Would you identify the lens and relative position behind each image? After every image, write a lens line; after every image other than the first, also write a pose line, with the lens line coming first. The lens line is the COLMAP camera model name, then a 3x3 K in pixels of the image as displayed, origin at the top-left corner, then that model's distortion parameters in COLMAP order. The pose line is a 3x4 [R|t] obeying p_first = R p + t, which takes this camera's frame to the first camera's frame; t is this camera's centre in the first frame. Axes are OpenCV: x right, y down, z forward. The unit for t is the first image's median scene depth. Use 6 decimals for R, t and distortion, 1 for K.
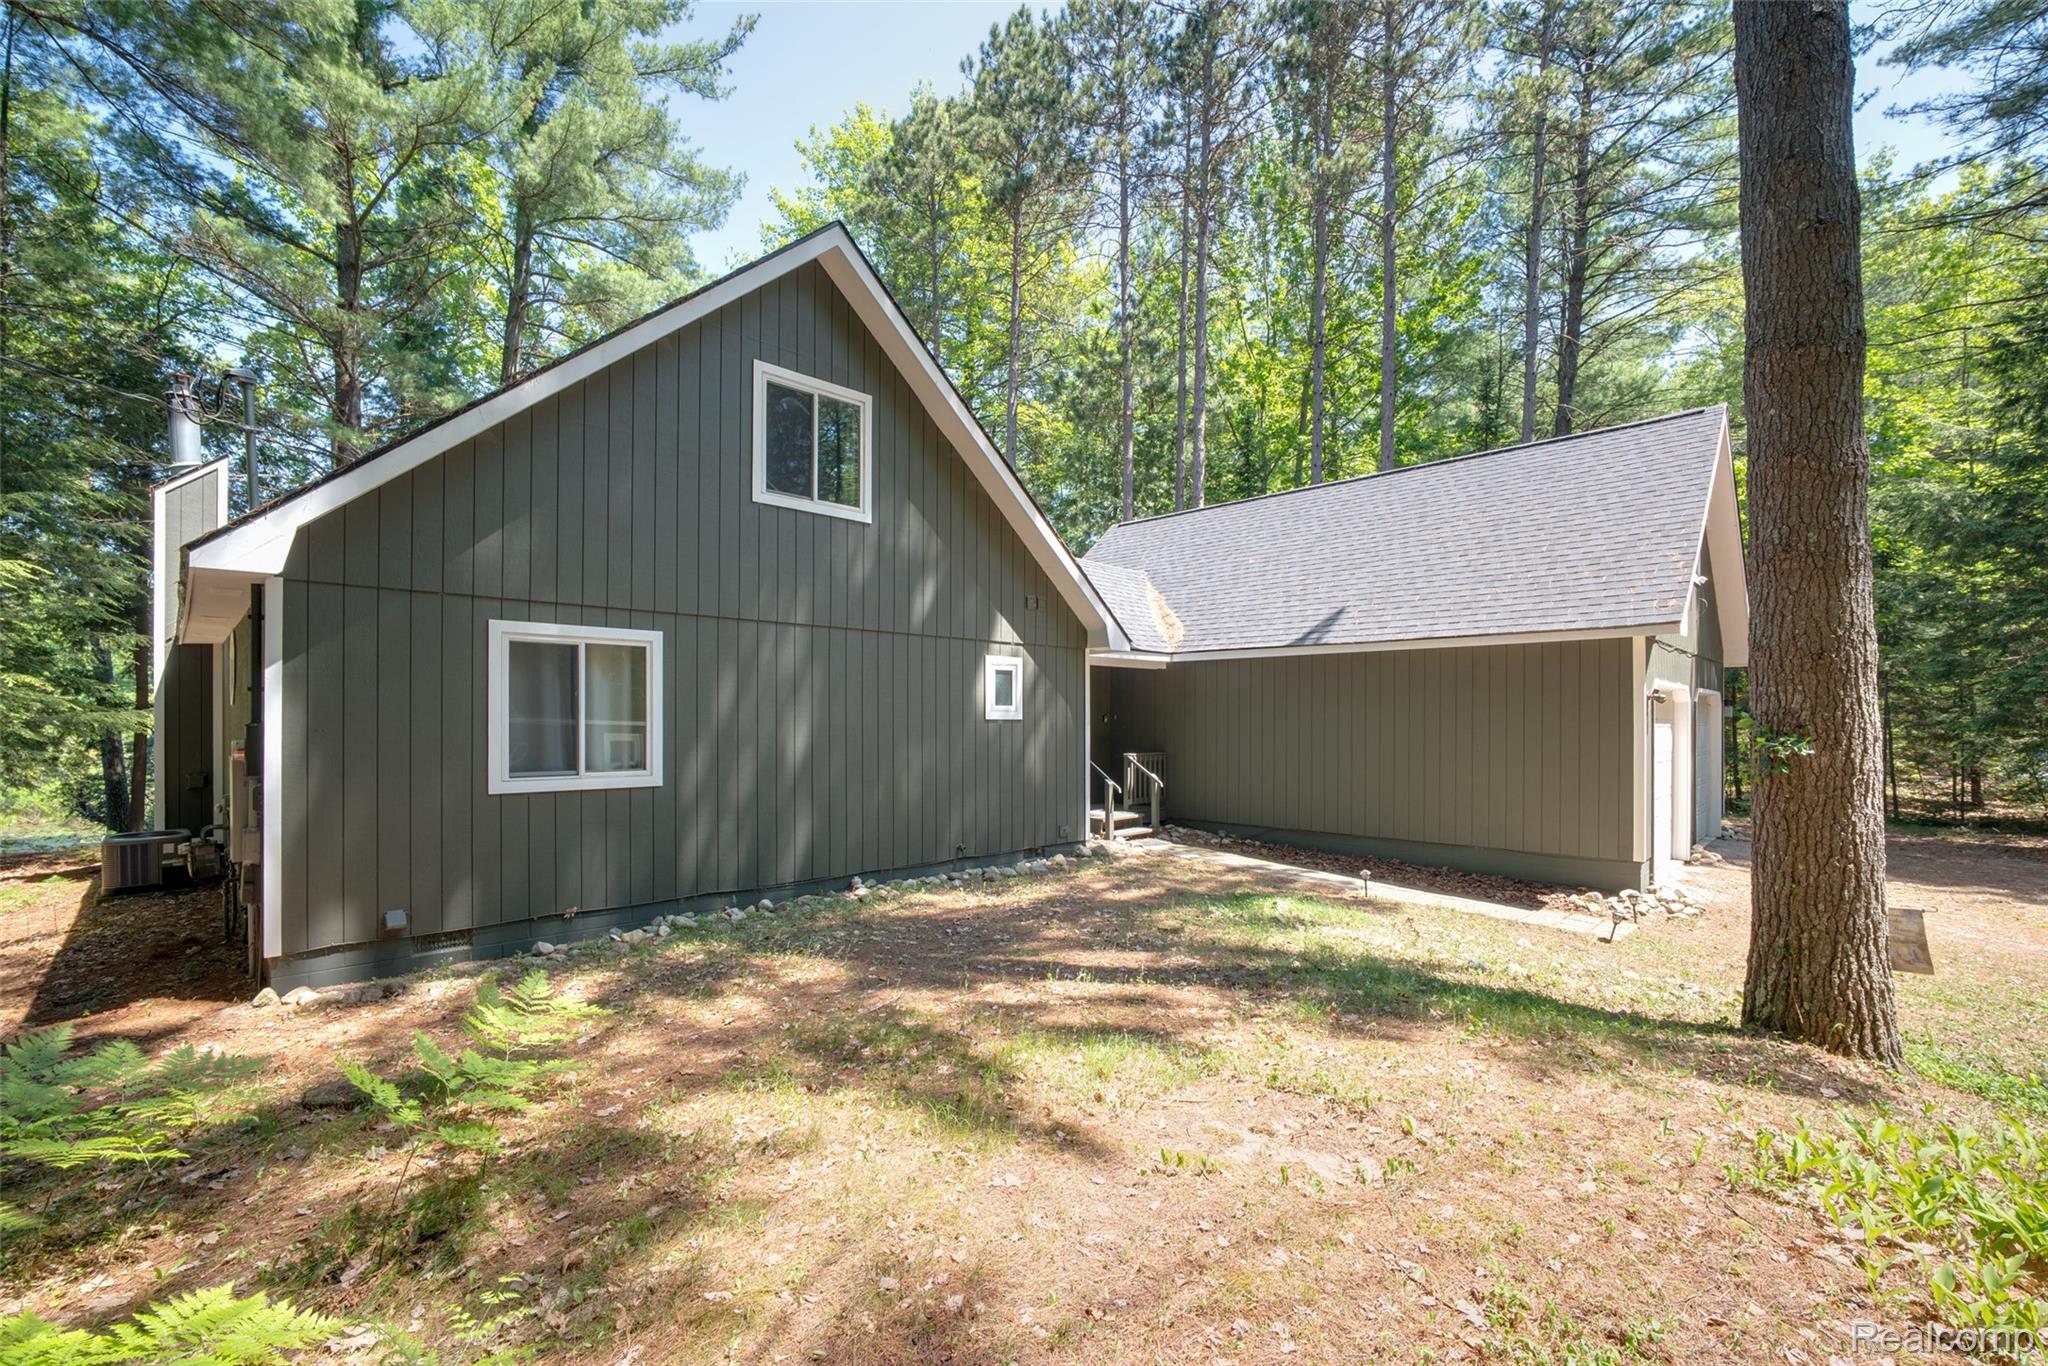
lens RADIAL K [[860.9, 0, 1021.5], [0, 860.9, 711.2], [0, 0, 1]] dist [-0.000925, 0.000066]
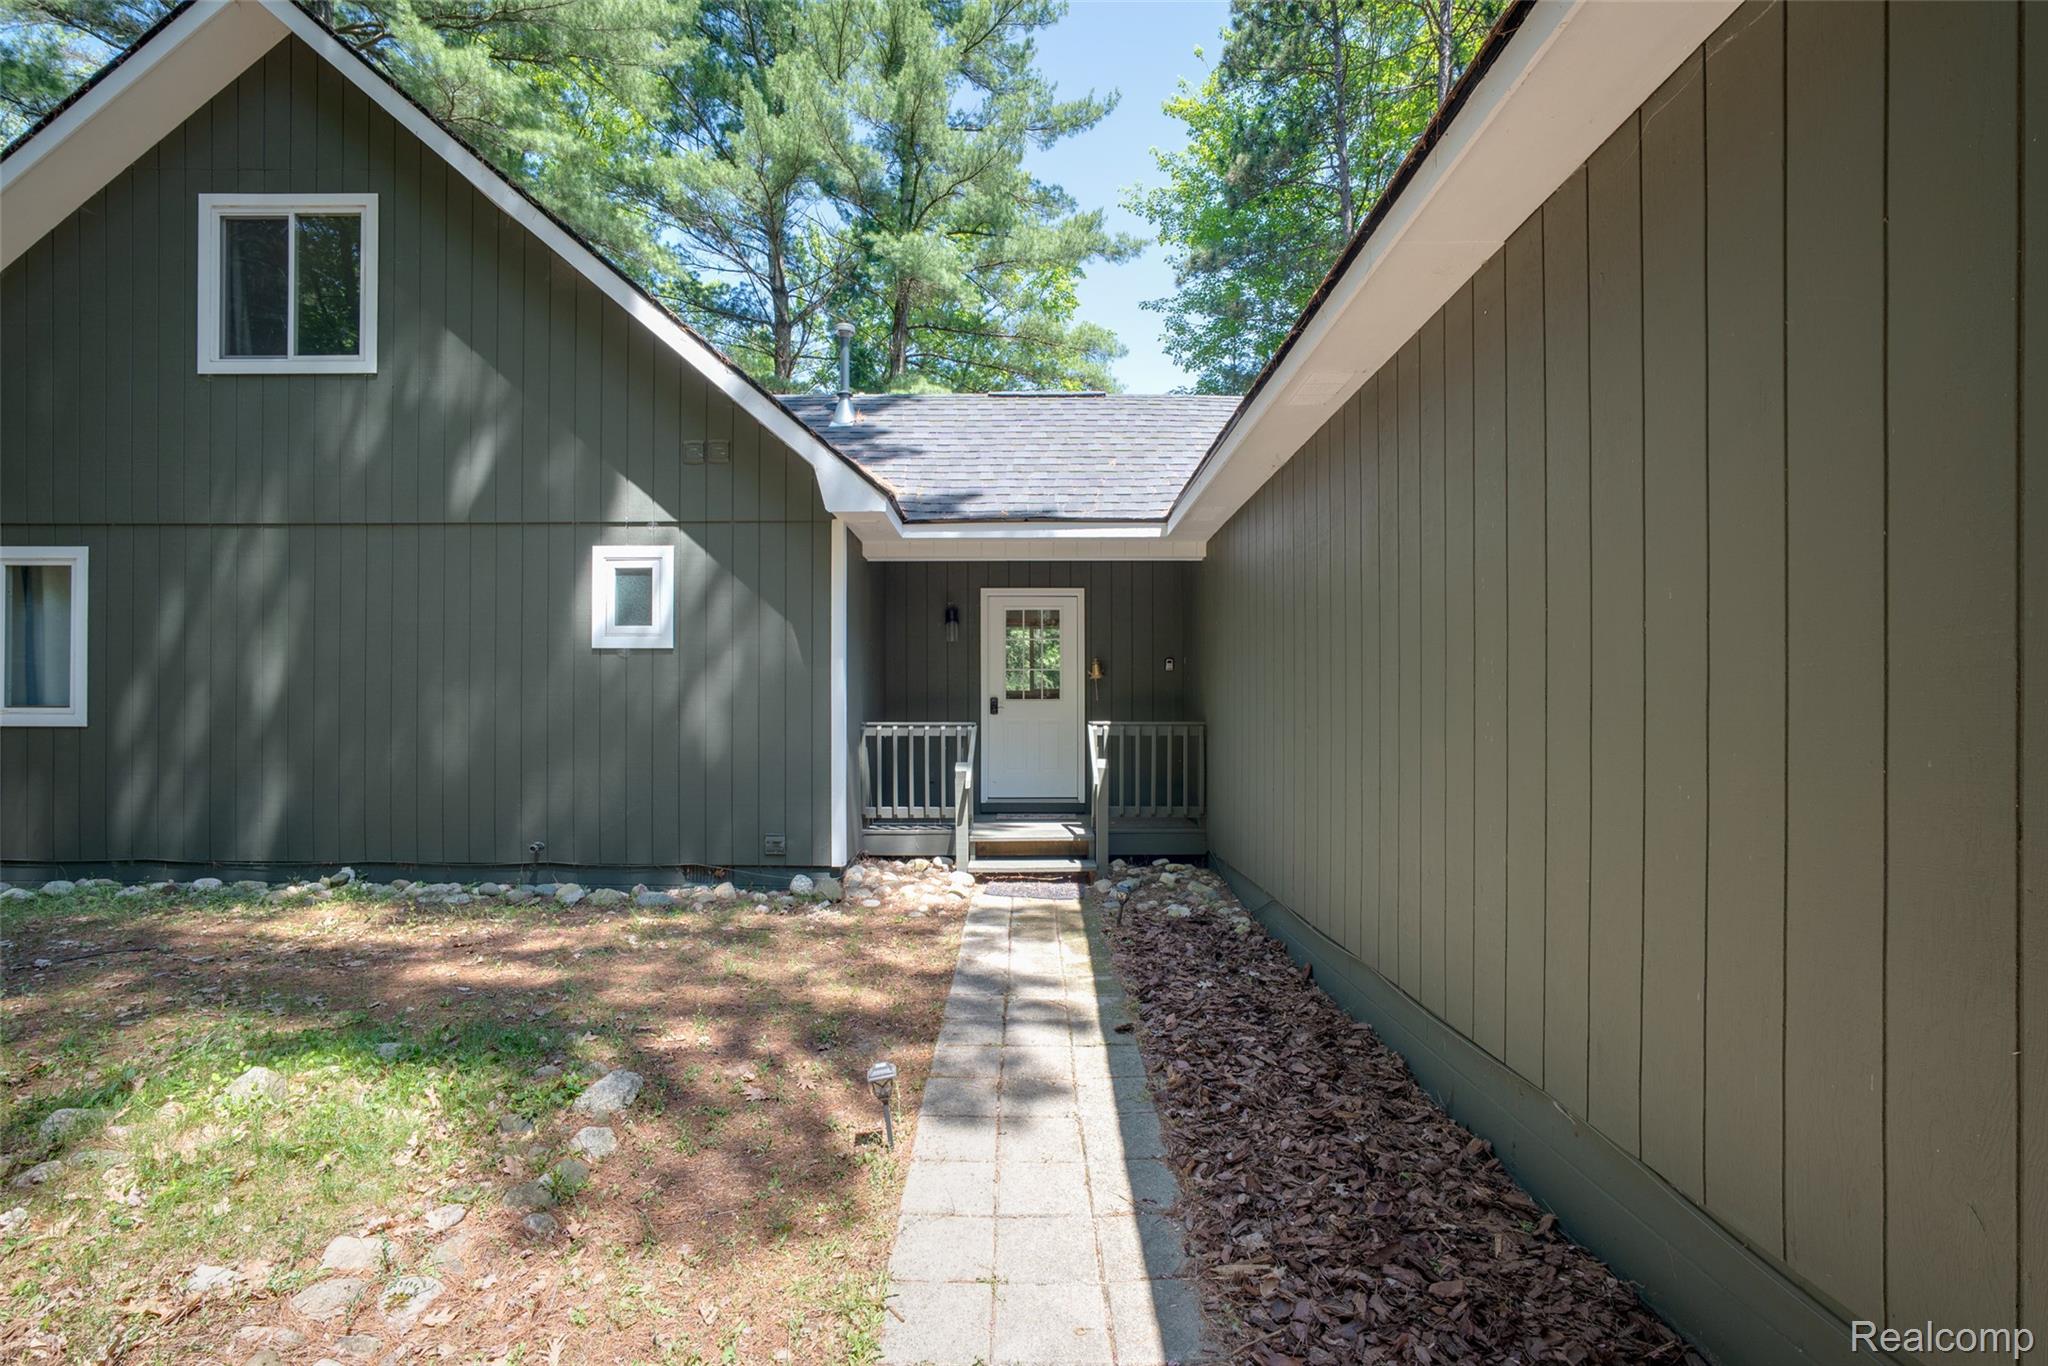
lens RADIAL K [[860.9, 0, 1021.5], [0, 860.9, 711.2], [0, 0, 1]] dist [-0.000925, 0.000066]
pose [[0.699198, -0.008254, -0.714881, 0.693020], [0.005295, 0.999966, -0.006368, 0.067048], [0.714909, 0.000667, 0.699218, 0.876393]]
